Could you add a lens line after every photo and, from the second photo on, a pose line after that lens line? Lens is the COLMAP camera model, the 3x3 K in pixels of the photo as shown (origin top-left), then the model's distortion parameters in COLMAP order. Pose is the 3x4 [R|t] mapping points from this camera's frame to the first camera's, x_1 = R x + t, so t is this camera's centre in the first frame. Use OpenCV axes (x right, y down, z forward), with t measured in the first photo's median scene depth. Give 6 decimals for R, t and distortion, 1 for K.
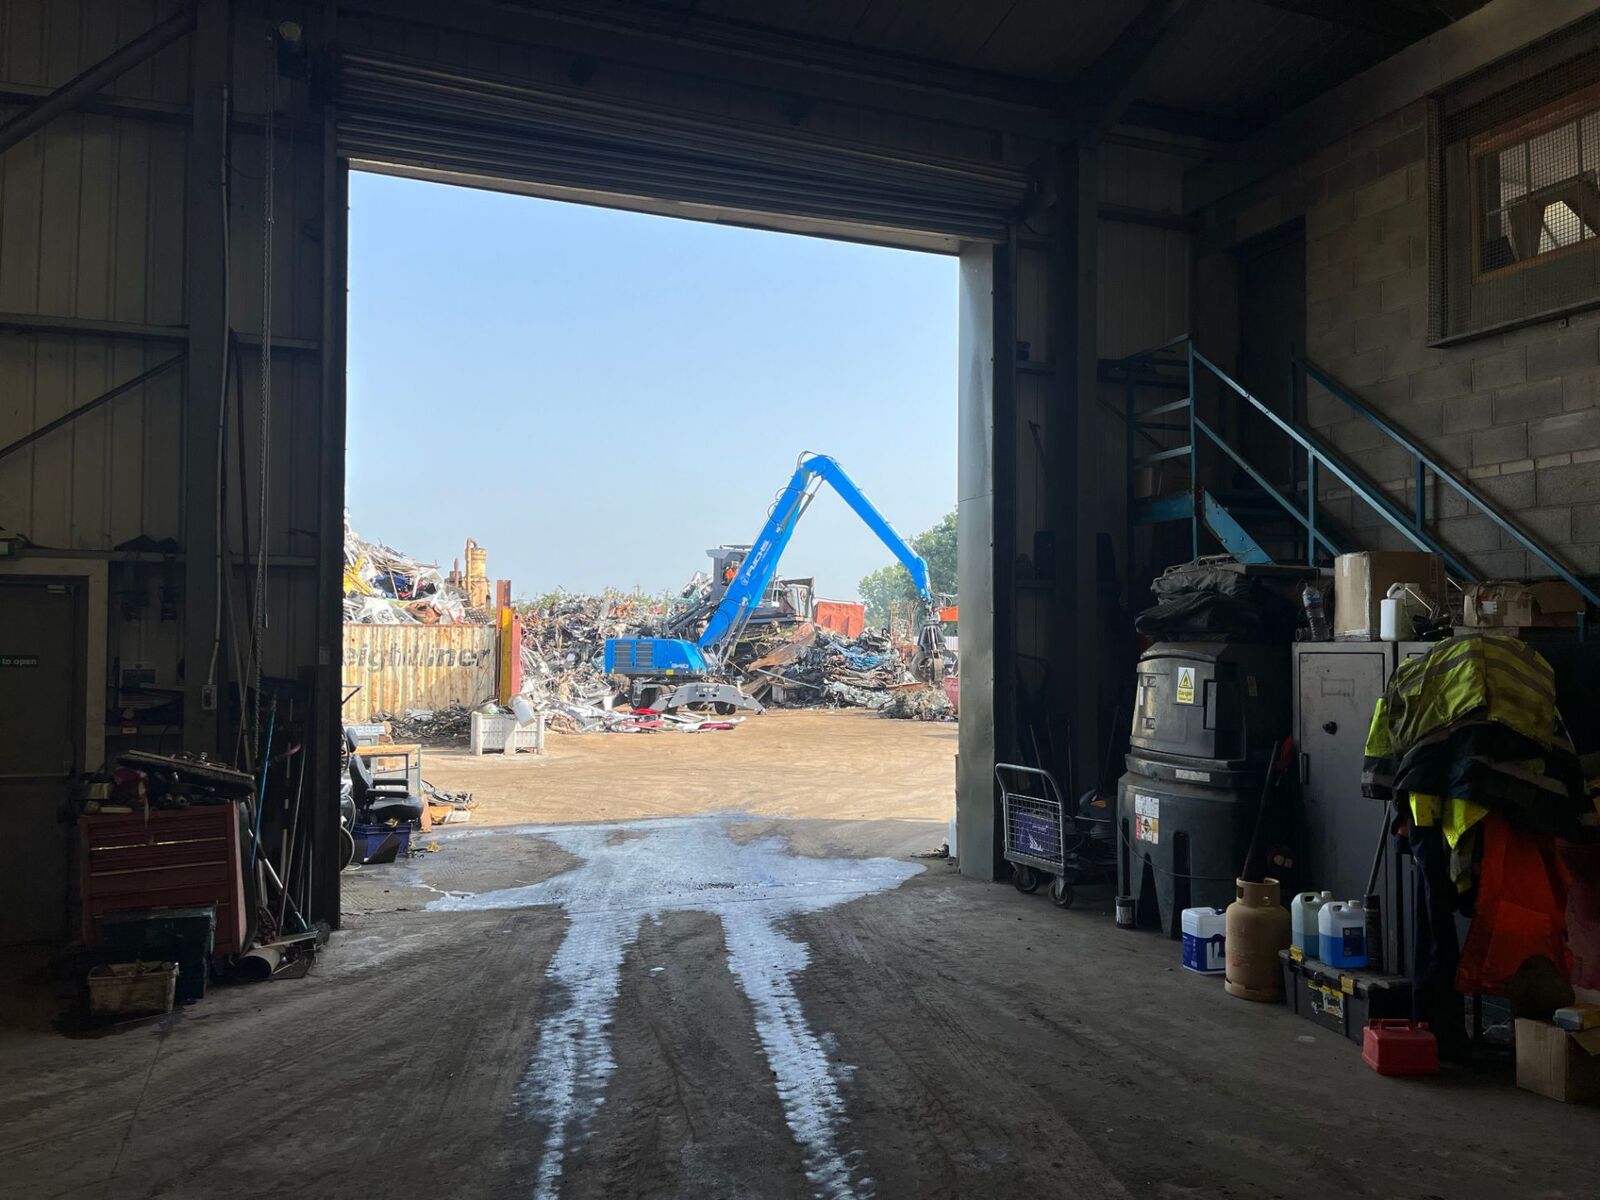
lens RADIAL K [[1207.9, 0, 805.2], [0, 1207.9, 608.3], [0, 0, 1]] dist [0.078871, -0.108501]
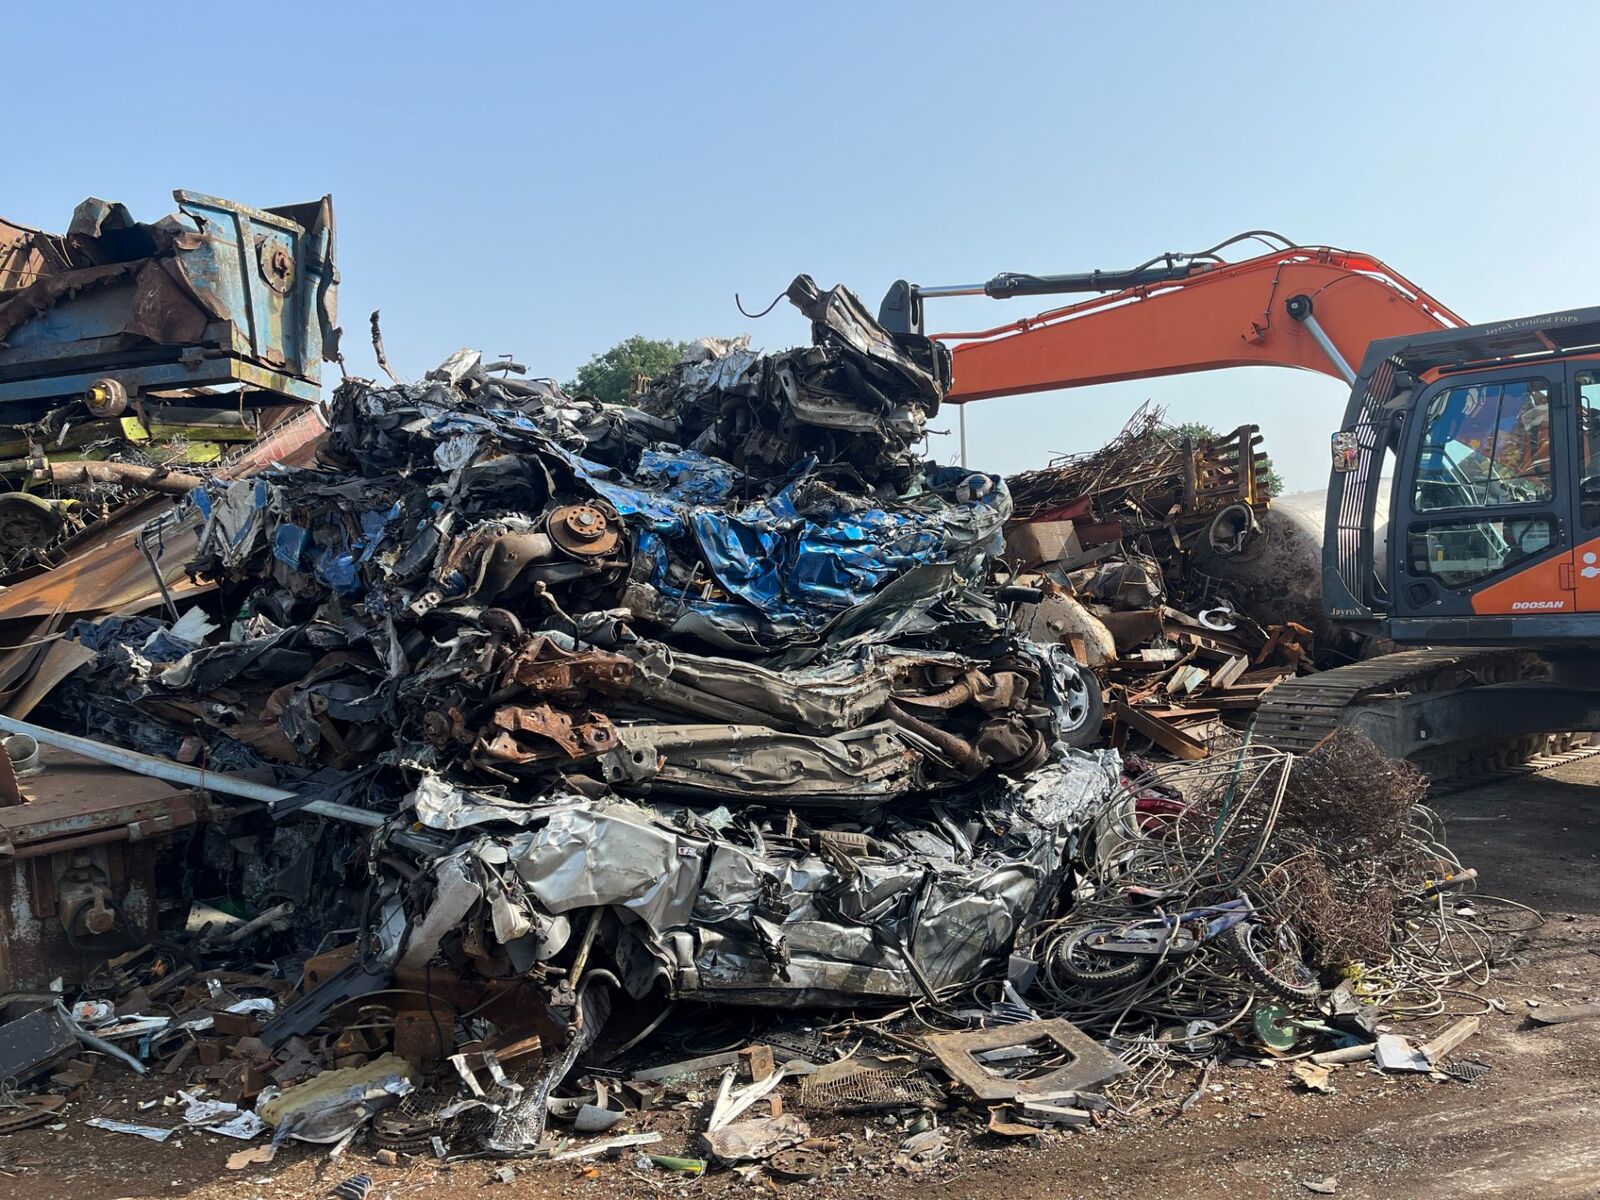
lens RADIAL K [[1207.9, 0, 785.5], [0, 1207.9, 601.4], [0, 0, 1]] dist [0.078871, -0.108501]
pose [[0.945080, -0.032002, 0.325268, 0.018515], [0.016470, 0.998594, 0.050393, 0.061694], [-0.326423, -0.042268, 0.944278, 1.321606]]
